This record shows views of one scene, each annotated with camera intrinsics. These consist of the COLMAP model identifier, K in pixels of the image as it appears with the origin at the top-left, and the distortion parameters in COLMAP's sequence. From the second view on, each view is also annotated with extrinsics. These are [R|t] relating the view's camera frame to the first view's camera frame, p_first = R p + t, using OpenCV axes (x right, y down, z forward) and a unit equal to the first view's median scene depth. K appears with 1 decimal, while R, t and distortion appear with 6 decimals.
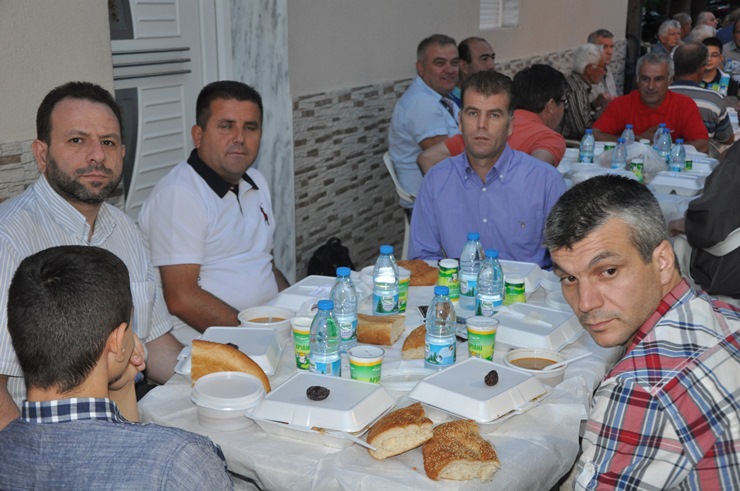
lens RADIAL K [[1022.2, 0, 370.0], [0, 1022.2, 245.5], [0, 0, 1]] dist [0.141835, 0.005142]
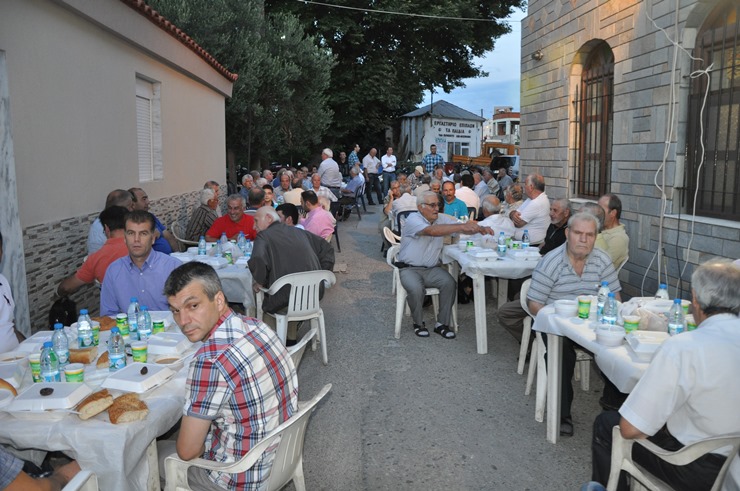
lens RADIAL K [[590.8, 0, 370.0], [0, 590.8, 245.5], [0, 0, 1]] dist [-0.148531, 0.131355]
pose [[0.889340, -0.063914, 0.452758, 0.015907], [0.104872, 0.992299, -0.065920, 0.008591], [-0.445058, 0.106107, 0.889193, -0.157313]]
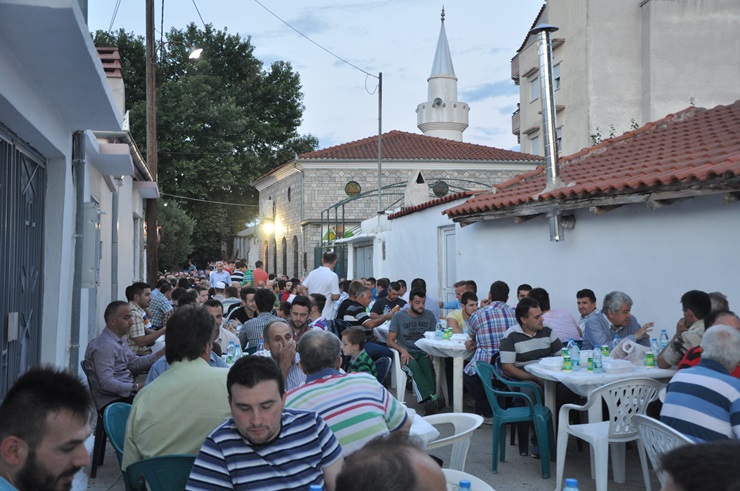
lens RADIAL K [[832.7, 0, 370.0], [0, 832.7, 245.5], [0, 0, 1]] dist [0.017025, 0.016664]
pose [[0.781597, 0.027048, 0.623197, -3.271583], [0.134781, 0.968136, -0.211059, 1.439329], [-0.609048, 0.248958, 0.753047, -6.148173]]
